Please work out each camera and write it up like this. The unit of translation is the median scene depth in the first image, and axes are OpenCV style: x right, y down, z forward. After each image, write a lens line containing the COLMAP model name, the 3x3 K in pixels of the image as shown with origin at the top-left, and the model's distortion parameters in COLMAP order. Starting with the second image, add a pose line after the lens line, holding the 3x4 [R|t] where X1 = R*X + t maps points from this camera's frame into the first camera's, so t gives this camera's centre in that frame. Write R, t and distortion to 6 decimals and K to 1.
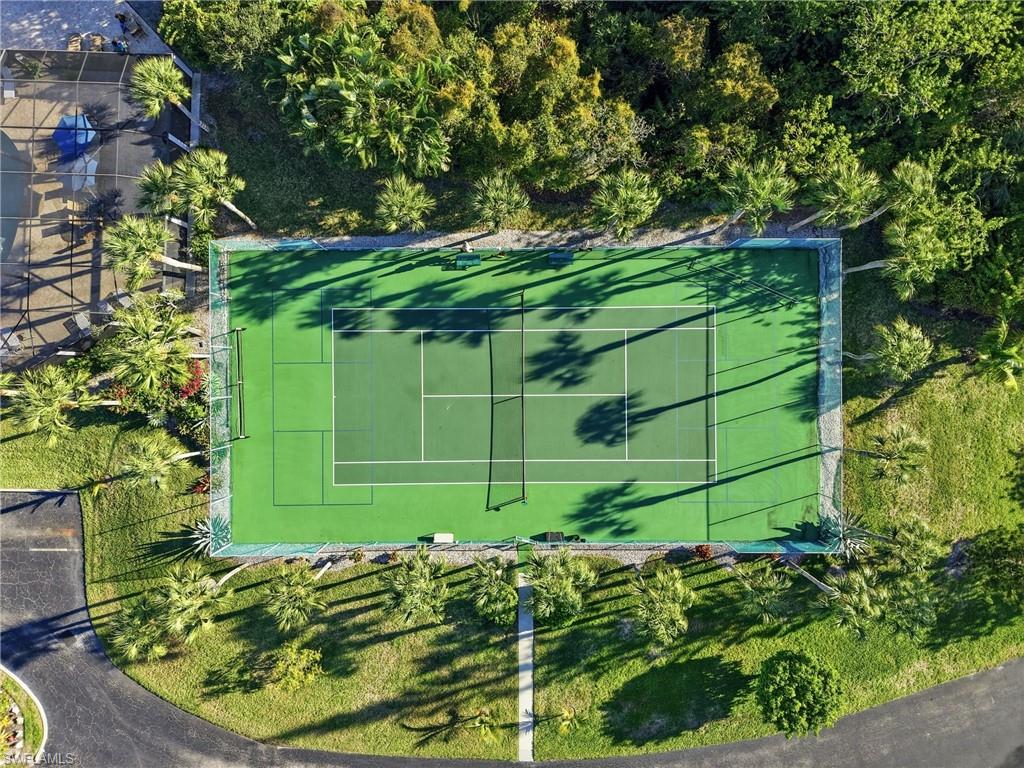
lens RADIAL K [[672.6, 0, 512.0], [0, 672.6, 384.0], [0, 0, 1]] dist [0.008409, -0.002854]
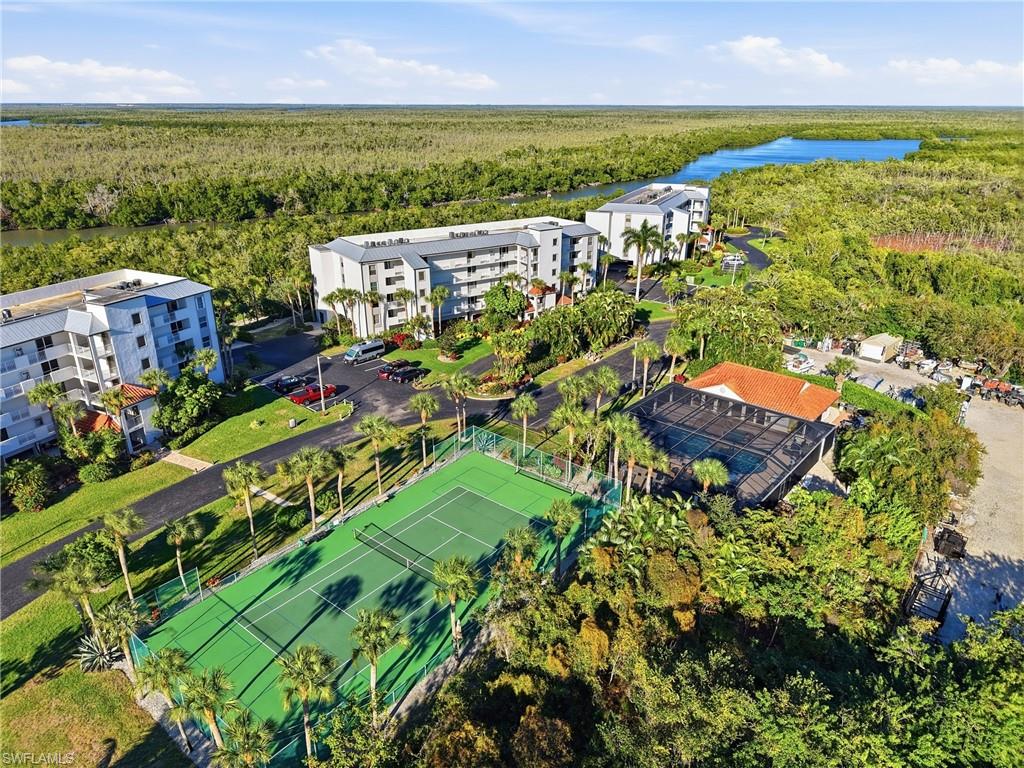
lens RADIAL K [[672.6, 0, 512.0], [0, 672.6, 384.0], [0, 0, 1]] dist [0.008409, -0.002854]
pose [[-0.625873, 0.302089, -0.719045, 0.713035], [-0.779925, -0.241992, 0.577197, -0.798010], [0.000362, 0.922053, 0.387063, 0.170779]]
